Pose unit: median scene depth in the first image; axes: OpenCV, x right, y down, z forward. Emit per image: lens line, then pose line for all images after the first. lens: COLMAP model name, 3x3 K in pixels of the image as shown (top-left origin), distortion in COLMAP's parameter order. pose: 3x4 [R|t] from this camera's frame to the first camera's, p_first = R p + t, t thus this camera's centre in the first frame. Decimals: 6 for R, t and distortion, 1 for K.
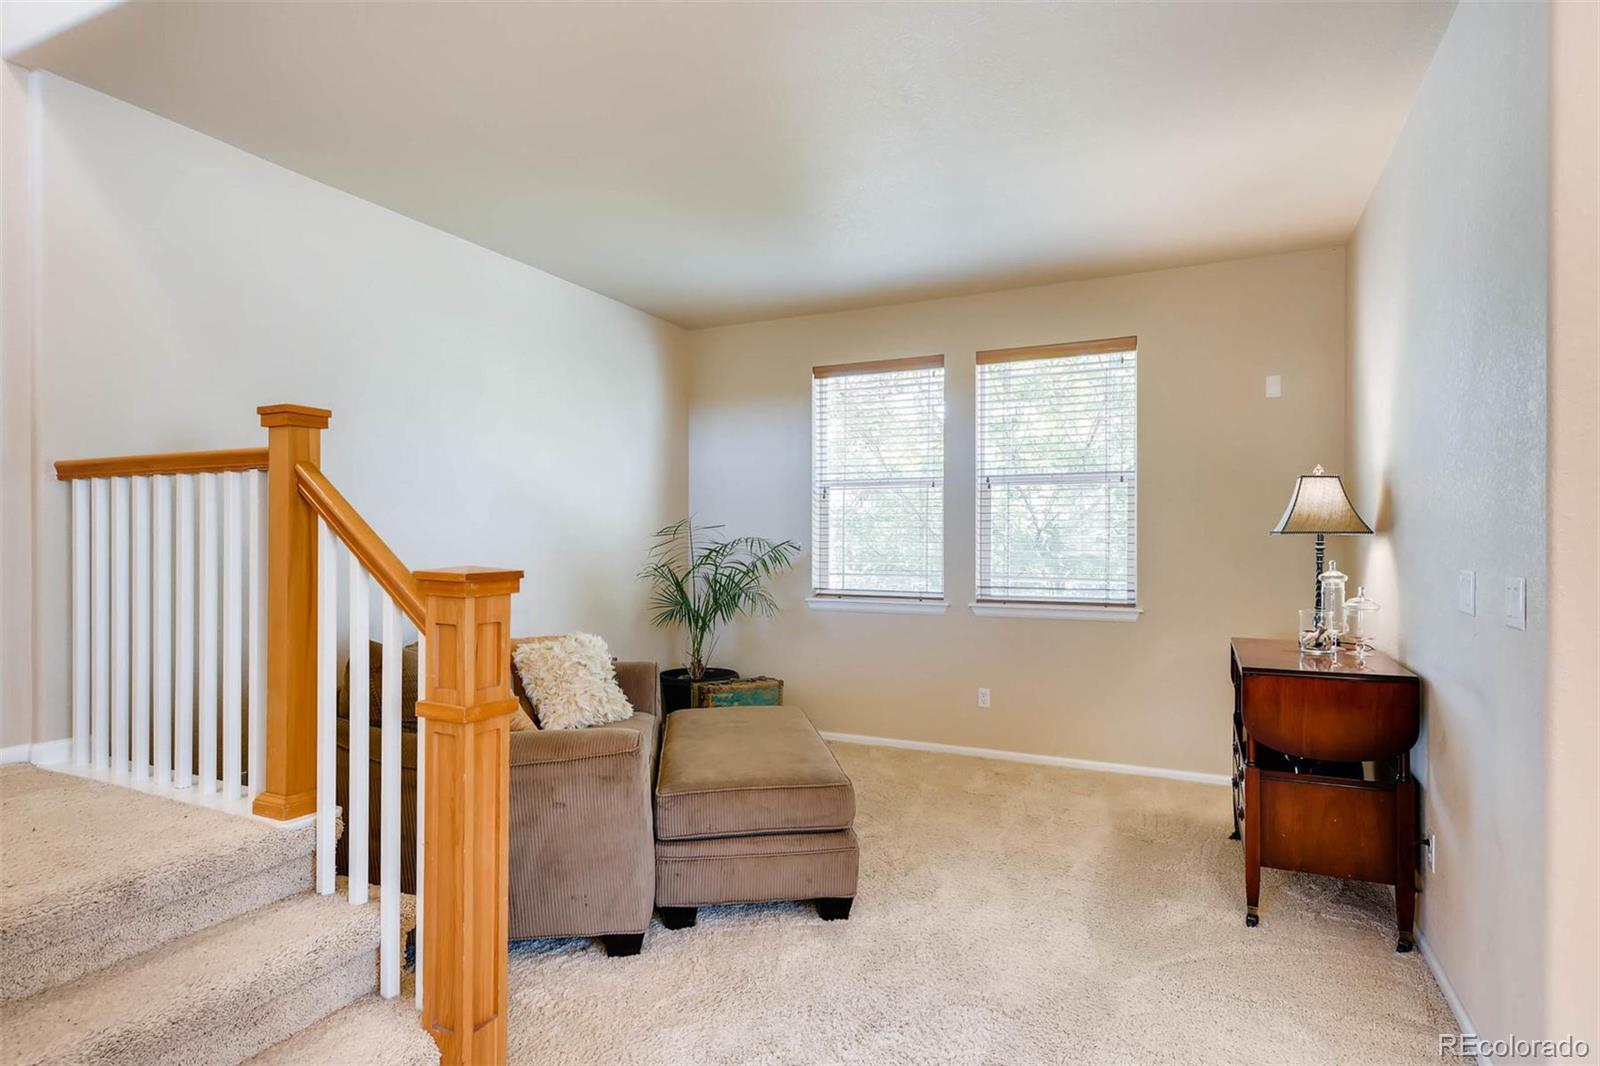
lens RADIAL K [[848.4, 0, 800.0], [0, 848.4, 533.0], [0, 0, 1]] dist [-0.001010, -0.000098]
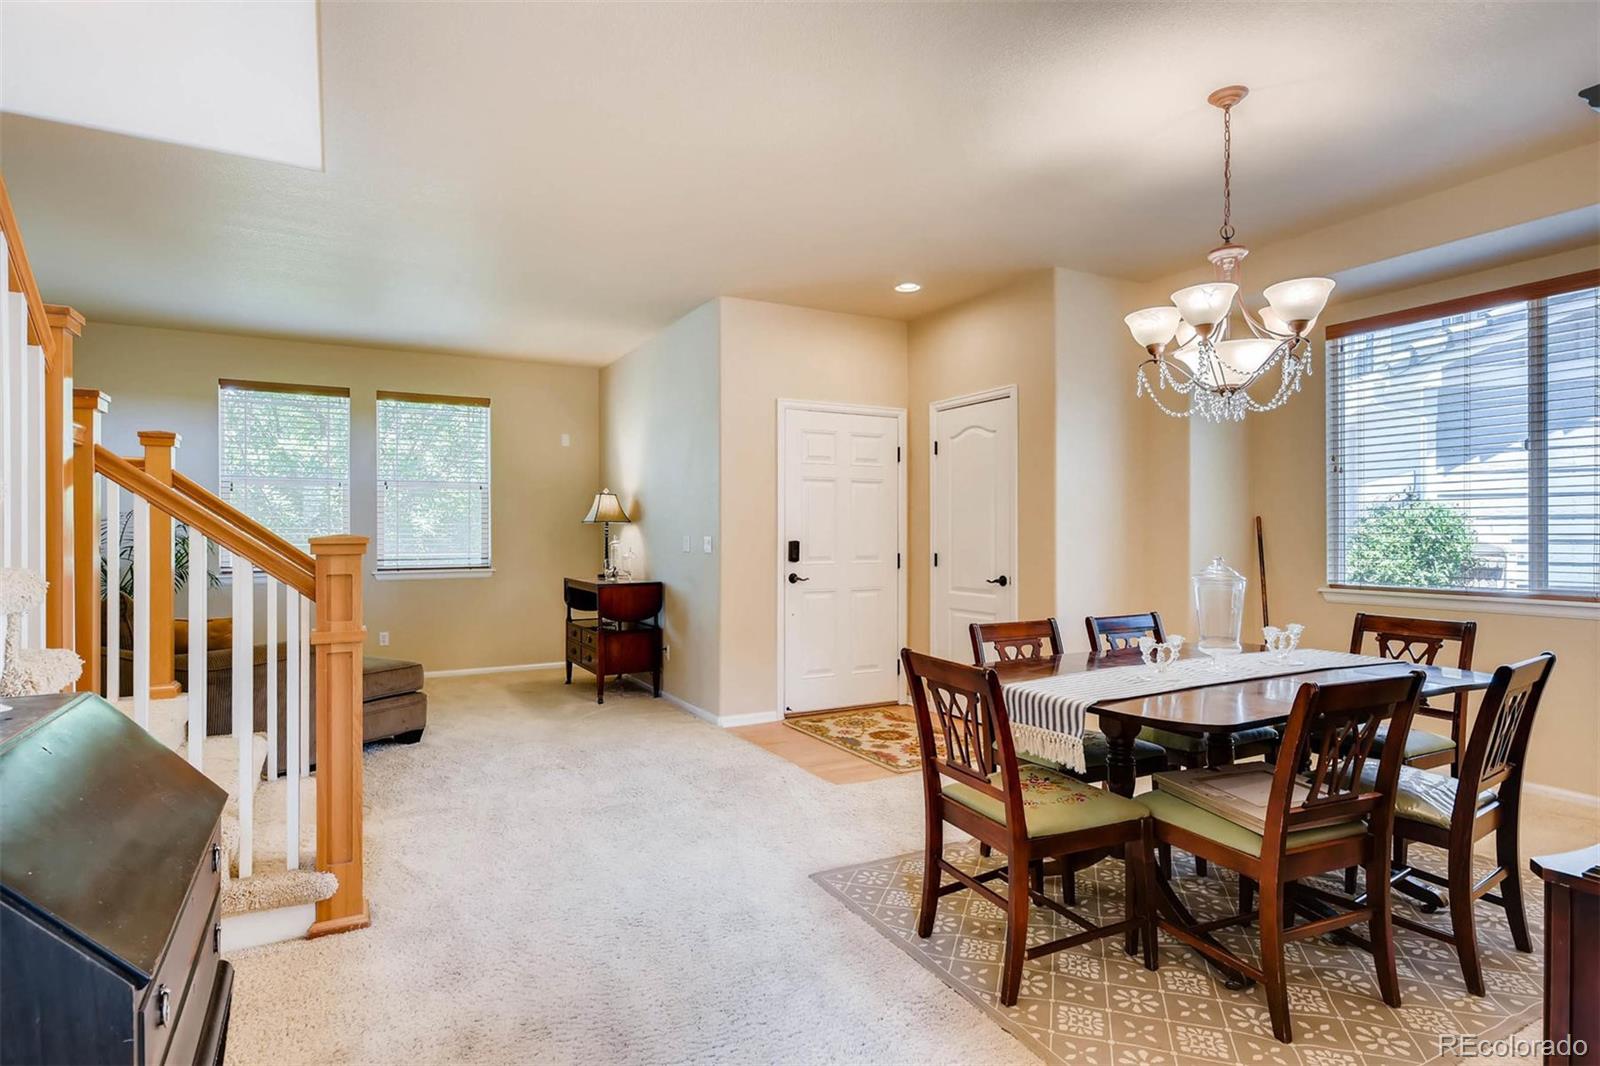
lens RADIAL K [[848.4, 0, 800.0], [0, 848.4, 533.0], [0, 0, 1]] dist [-0.001010, -0.000098]
pose [[0.573848, -0.002954, 0.818956, -0.768953], [-0.004653, 0.999966, 0.006868, 0.009947], [-0.818948, -0.007751, 0.573815, -0.529789]]
